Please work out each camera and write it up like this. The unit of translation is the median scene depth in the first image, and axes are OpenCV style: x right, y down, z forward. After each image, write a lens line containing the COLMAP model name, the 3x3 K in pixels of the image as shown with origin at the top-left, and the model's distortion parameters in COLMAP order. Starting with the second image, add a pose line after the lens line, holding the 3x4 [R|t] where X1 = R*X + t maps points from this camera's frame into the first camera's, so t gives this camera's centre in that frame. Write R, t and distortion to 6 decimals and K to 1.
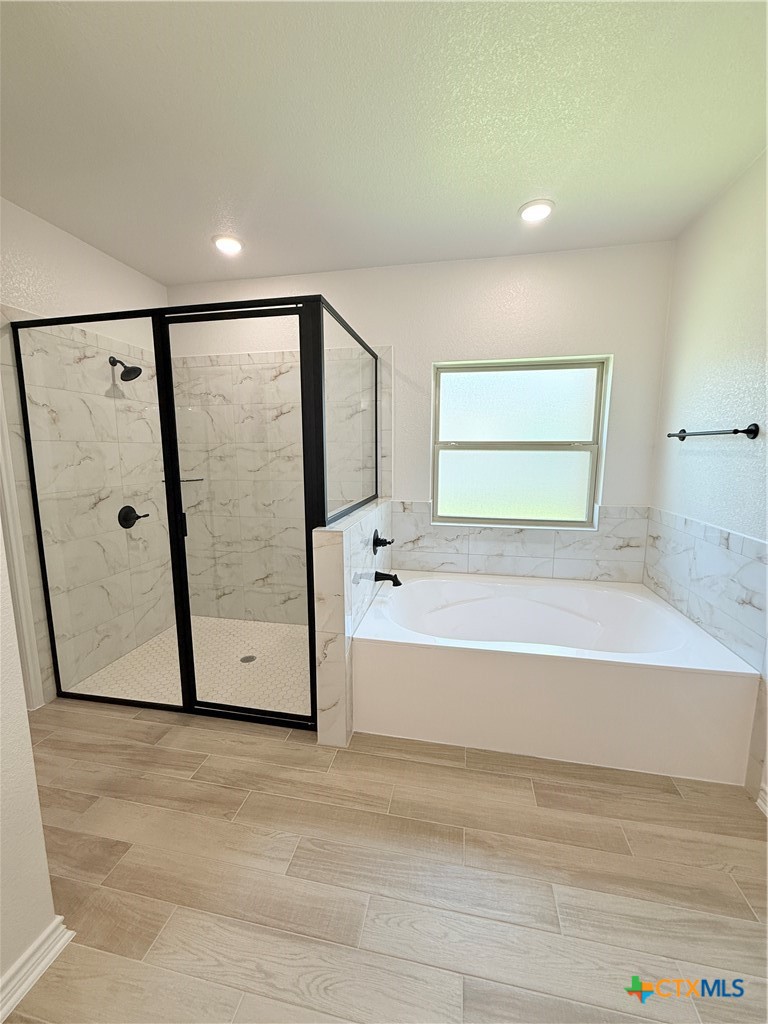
lens RADIAL K [[407.9, 0, 384.4], [0, 407.9, 511.0], [0, 0, 1]] dist [0.001687, -0.000629]
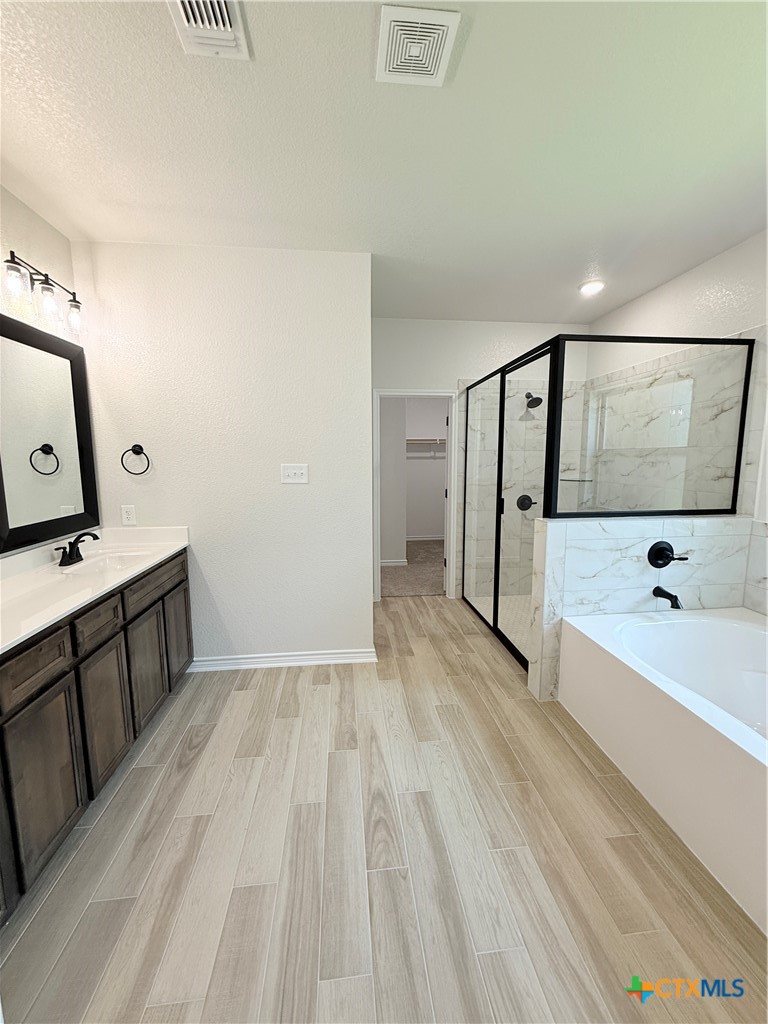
lens RADIAL K [[407.9, 0, 383.4], [0, 407.9, 512.6], [0, 0, 1]] dist [0.001687, -0.000629]
pose [[0.297816, 0.131231, -0.945560, 0.854178], [-0.137424, 0.986083, 0.093572, -0.024238], [0.944680, 0.102075, 0.311706, 0.130545]]
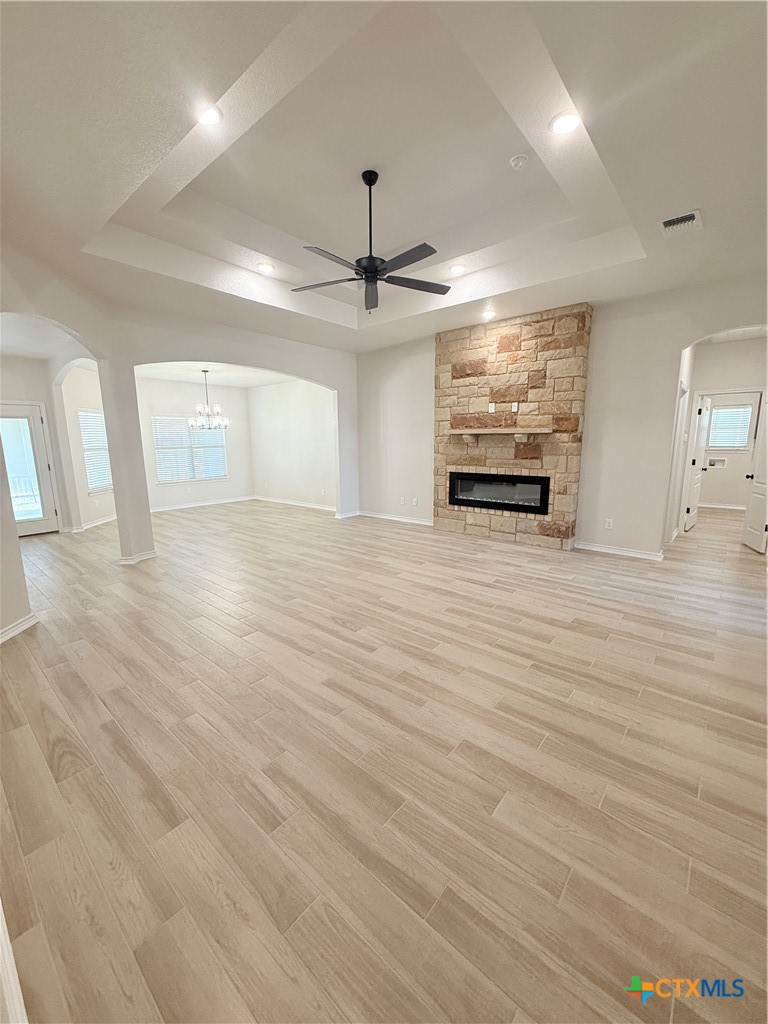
lens RADIAL K [[407.9, 0, 381.6], [0, 407.9, 510.1], [0, 0, 1]] dist [0.001687, -0.000629]
pose [[0.871127, 0.076449, -0.485070, 1.240071], [-0.062867, 0.997041, 0.044237, -0.001656], [0.487017, -0.008041, 0.873356, -0.031241]]
